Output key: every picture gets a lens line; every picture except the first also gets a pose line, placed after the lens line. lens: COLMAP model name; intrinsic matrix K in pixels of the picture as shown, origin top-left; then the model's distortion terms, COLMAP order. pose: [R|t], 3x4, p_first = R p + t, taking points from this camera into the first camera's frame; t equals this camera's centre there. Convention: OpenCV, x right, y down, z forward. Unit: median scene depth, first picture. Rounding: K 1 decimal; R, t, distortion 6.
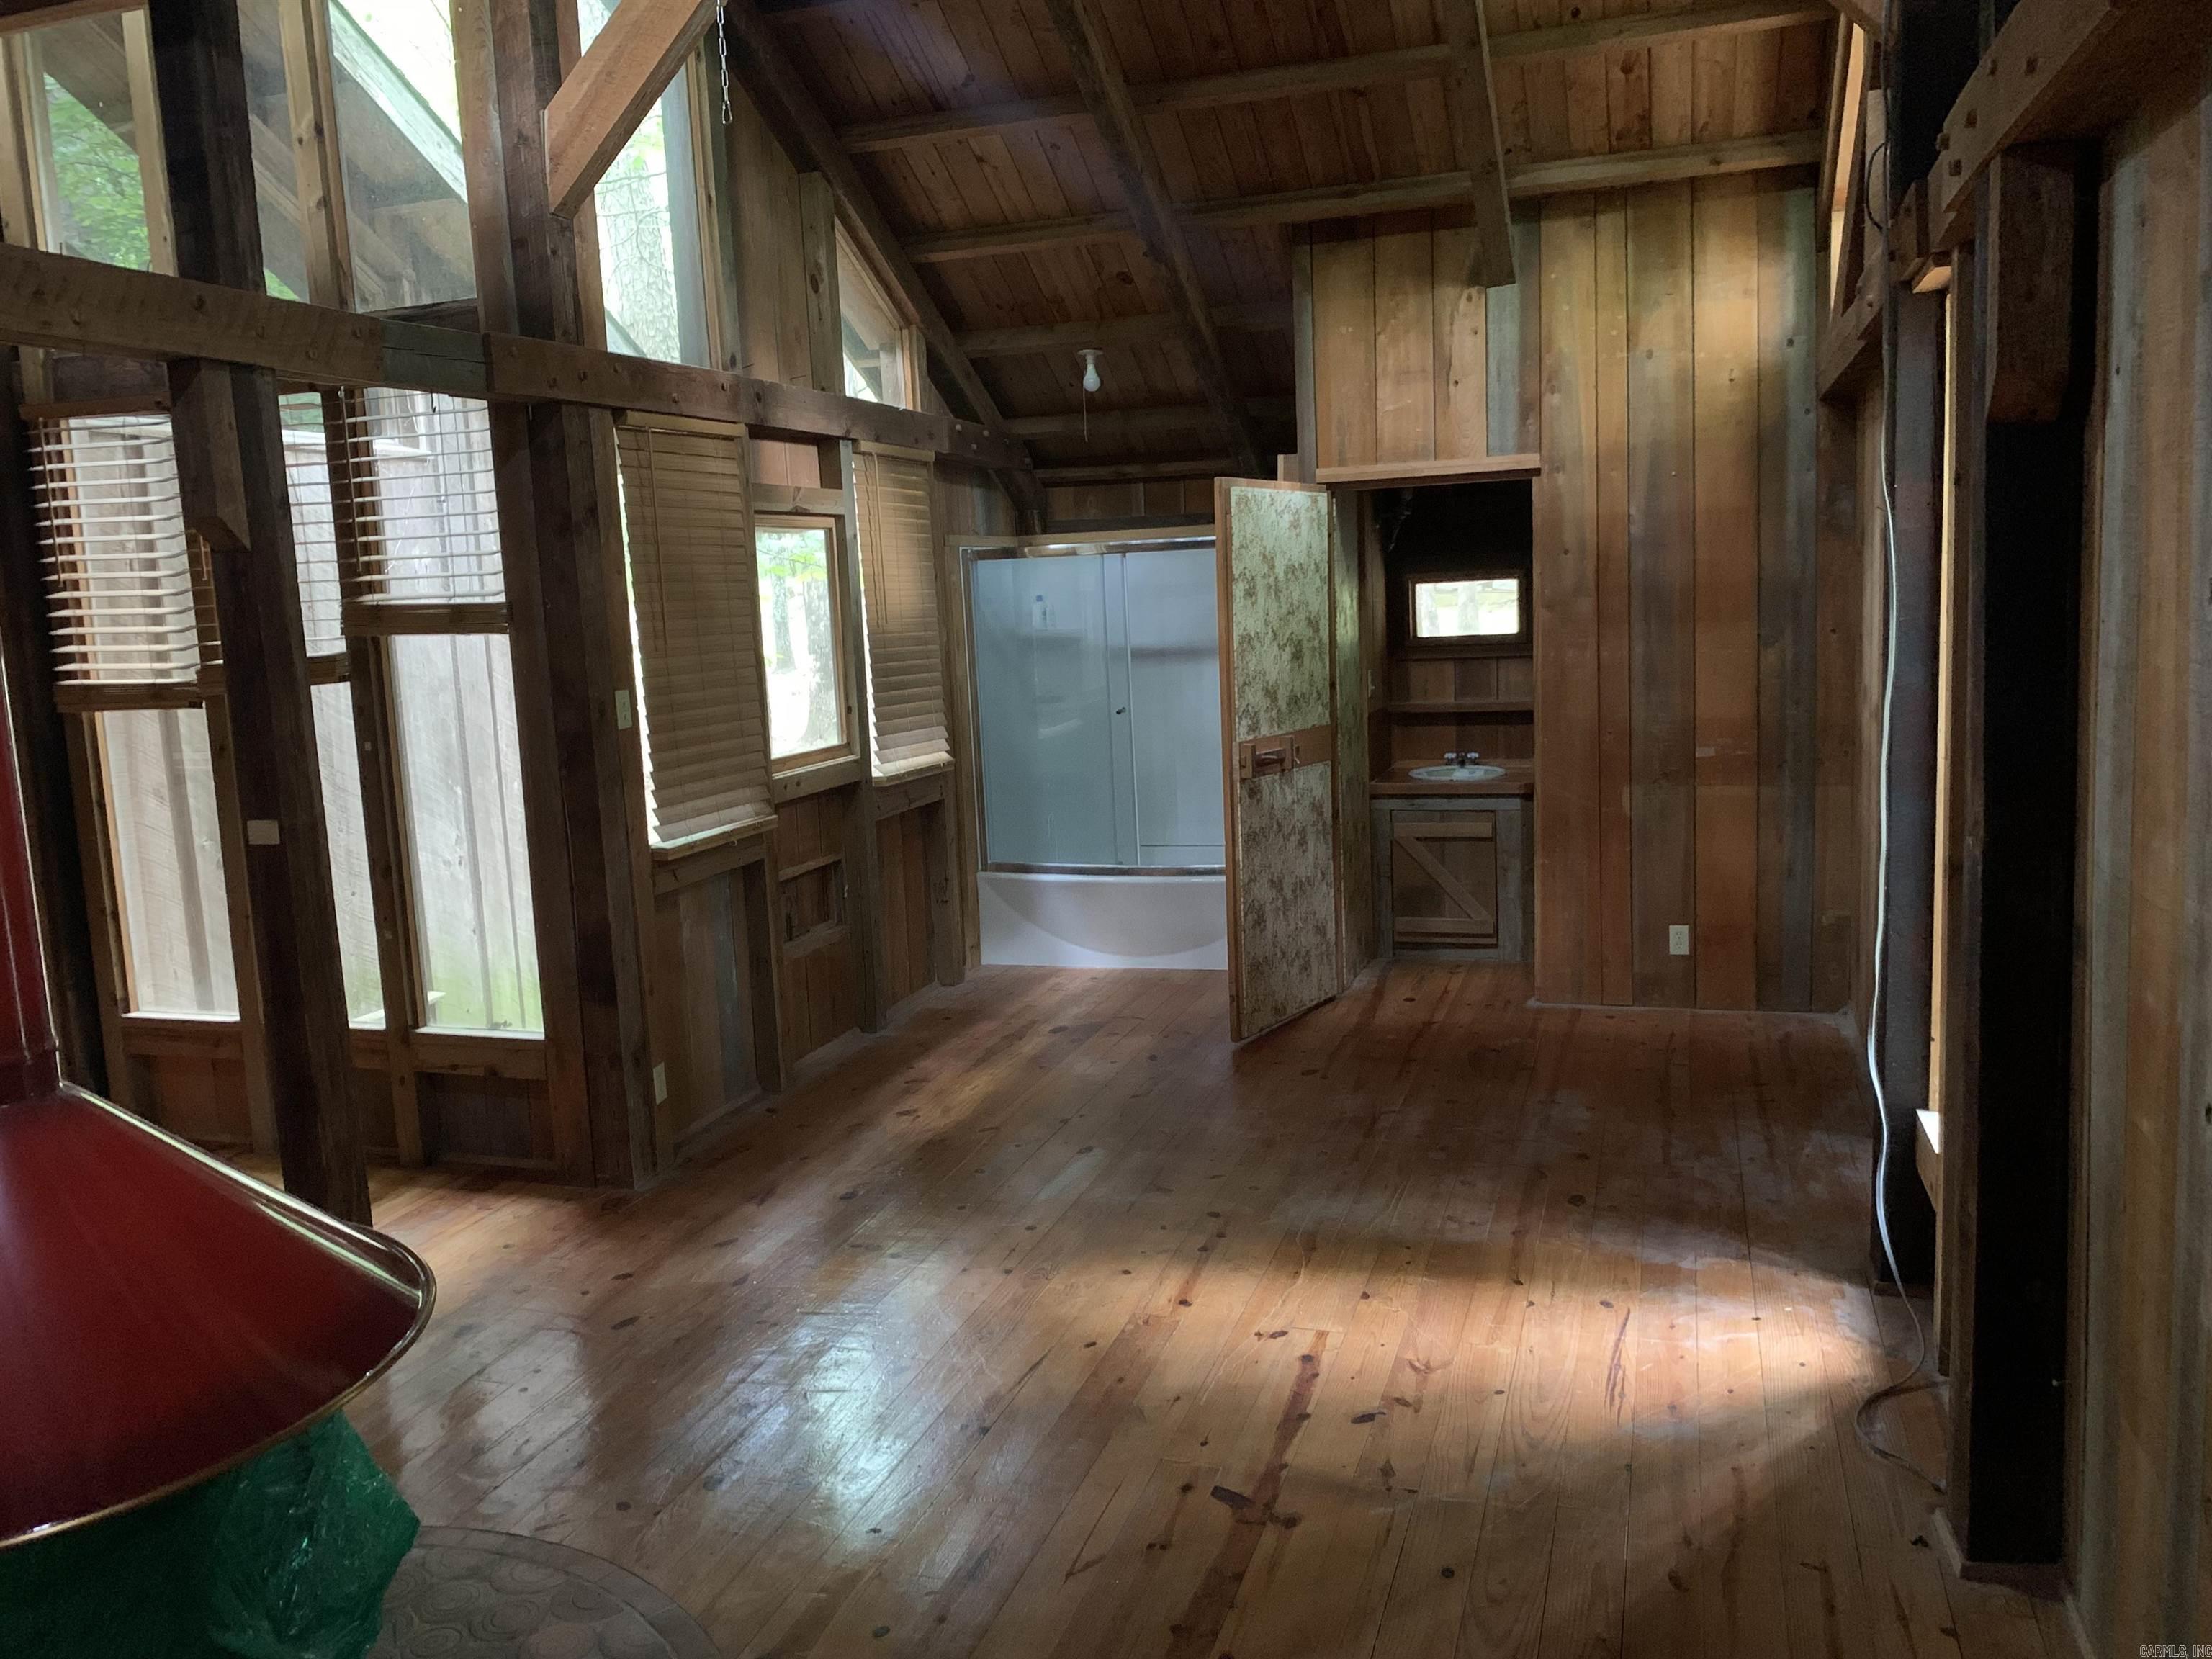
lens RADIAL K [[1662.2, 0, 1102.9], [0, 1662.2, 885.3], [0, 0, 1]] dist [-0.056689, 0.001926]
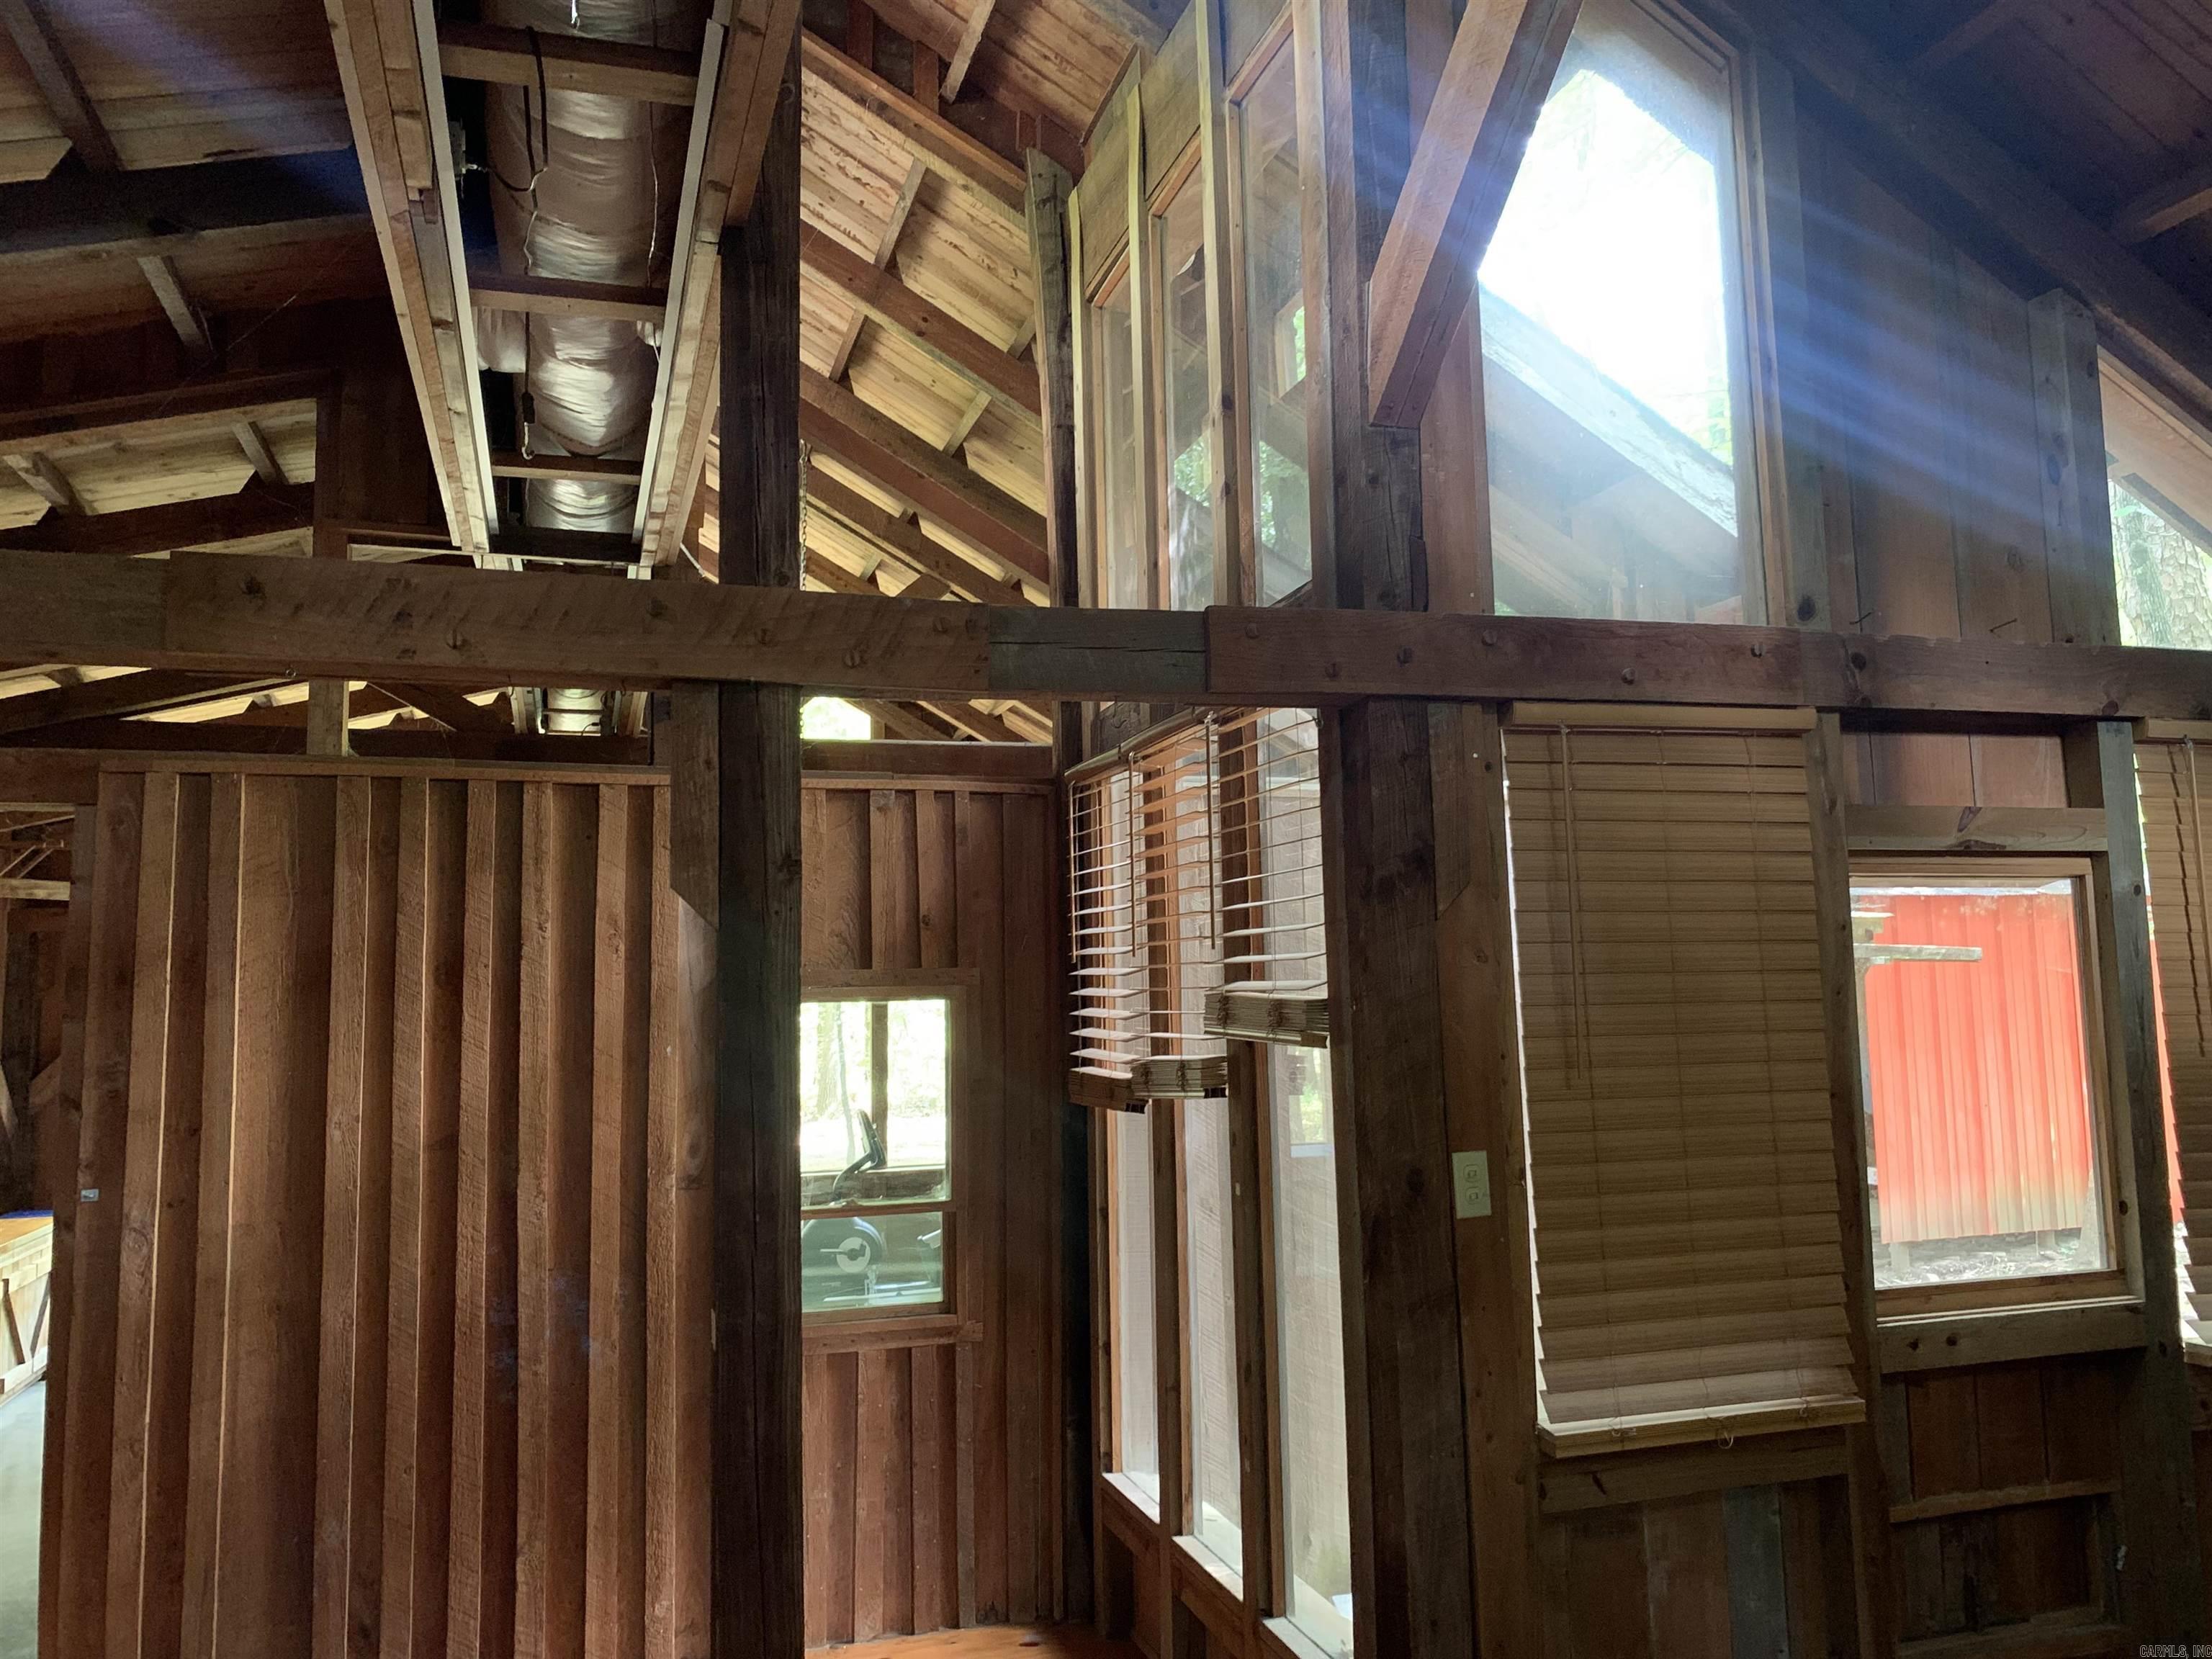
lens RADIAL K [[1690.7, 0, 1088.3], [0, 1690.7, 820.2], [0, 0, 1]] dist [0.010930, 0.002311]
pose [[0.586526, -0.062735, -0.807497, 0.115968], [-0.144264, 0.972961, -0.180376, -0.090708], [0.796979, 0.222288, 0.561616, 0.448351]]
